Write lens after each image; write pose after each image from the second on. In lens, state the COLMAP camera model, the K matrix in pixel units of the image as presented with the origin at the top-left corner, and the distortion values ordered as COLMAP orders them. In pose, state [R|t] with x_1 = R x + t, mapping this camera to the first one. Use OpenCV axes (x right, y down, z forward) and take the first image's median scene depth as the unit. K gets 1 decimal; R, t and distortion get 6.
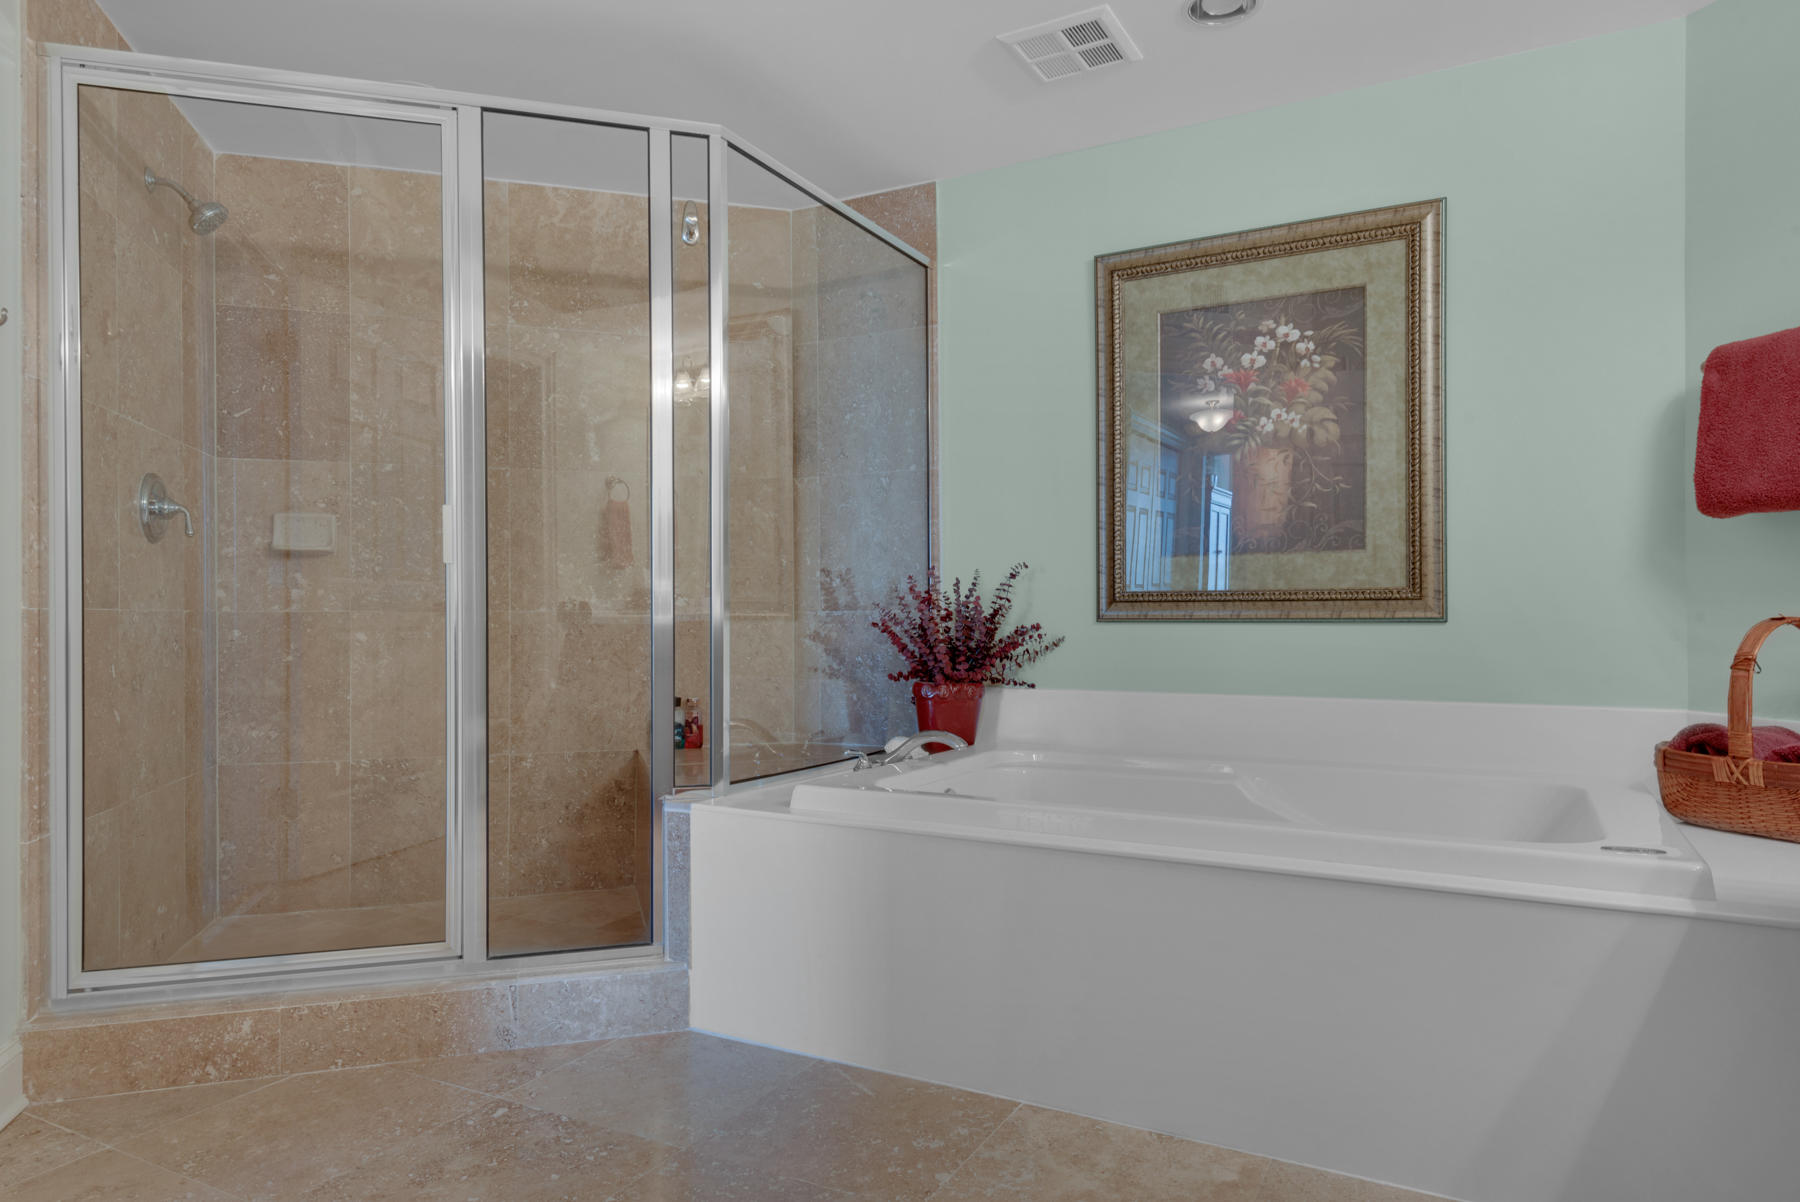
lens RADIAL K [[1092.3, 0, 897.7], [0, 1092.3, 609.7], [0, 0, 1]] dist [0.041224, -0.033705]
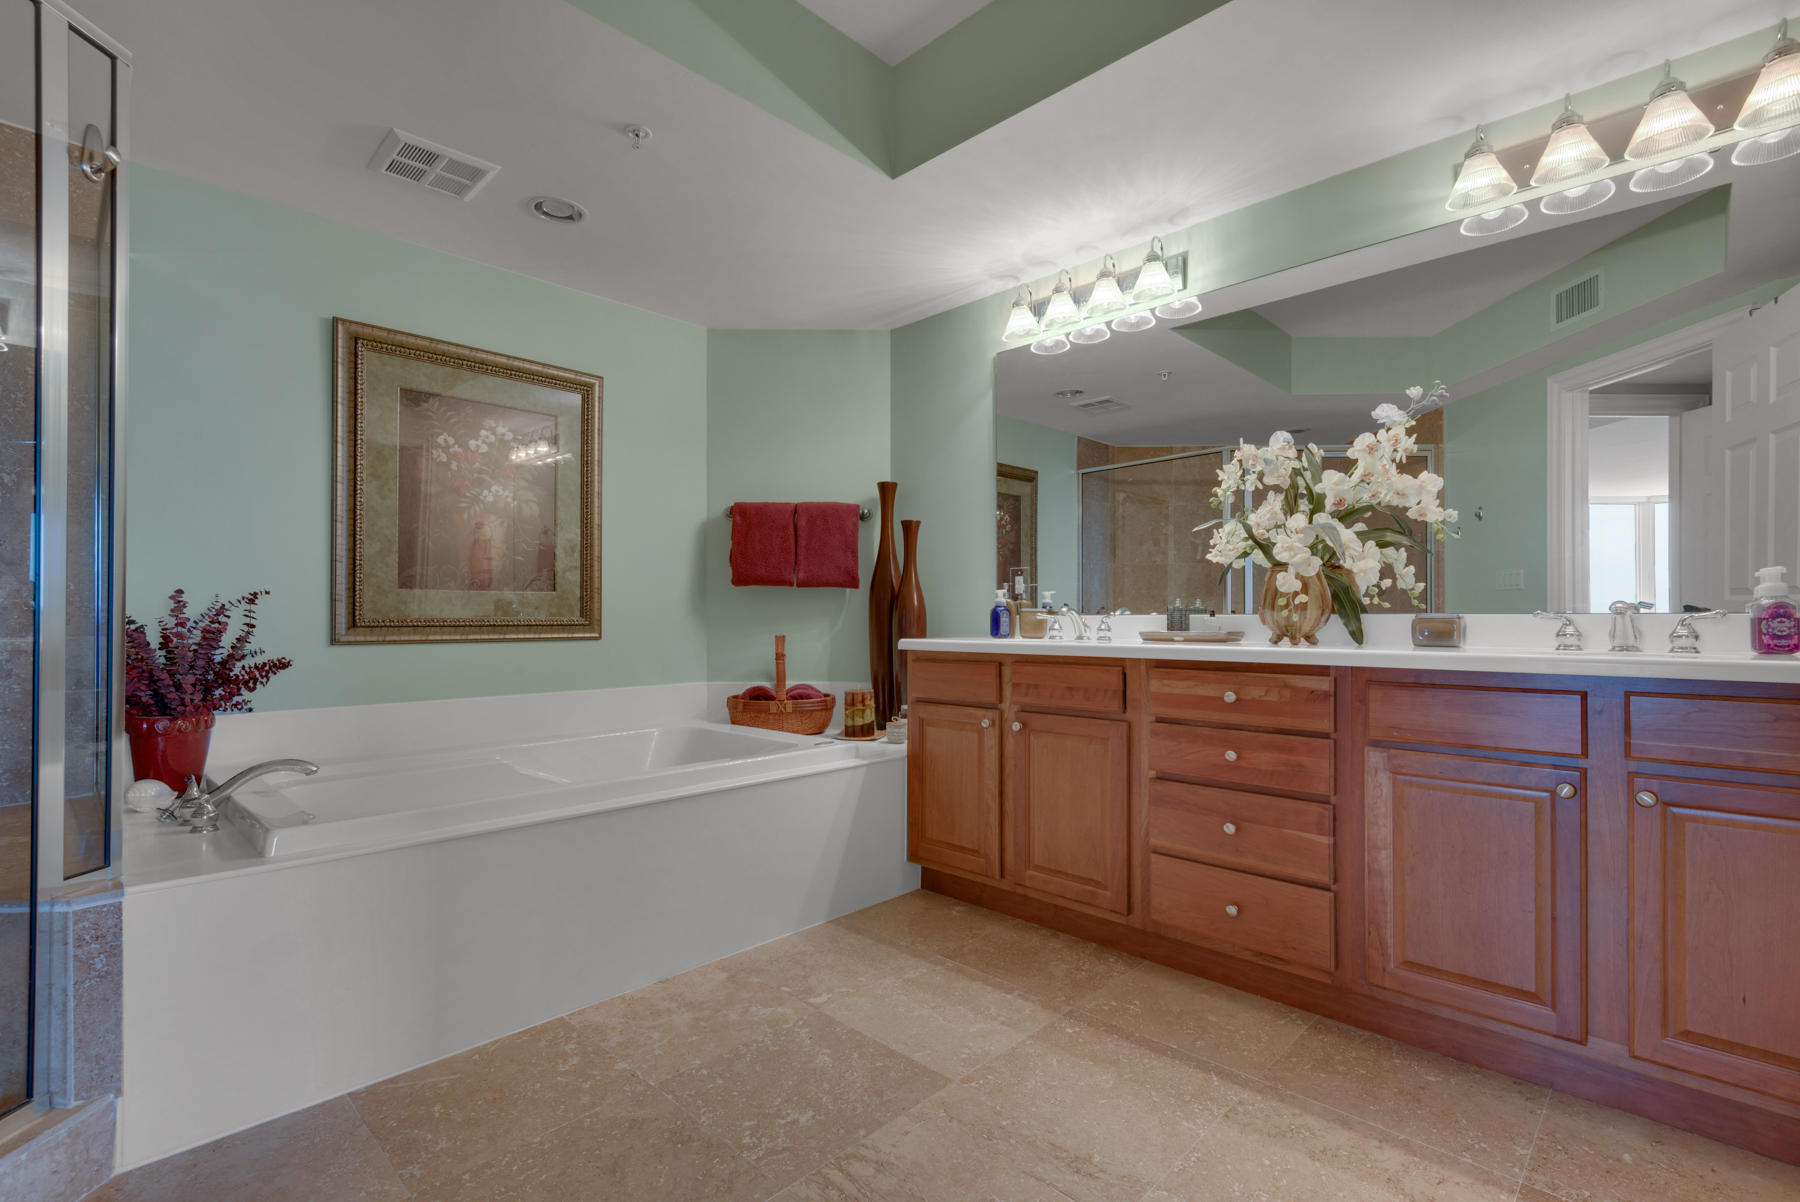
lens RADIAL K [[826.5, 0, 887.0], [0, 826.5, 610.0], [0, 0, 1]] dist [0.005163, -0.007969]
pose [[0.271782, 0.013264, 0.962267, -0.522767], [-0.000128, 0.999906, -0.013746, -0.014588], [-0.962359, 0.003612, 0.271758, 0.257297]]
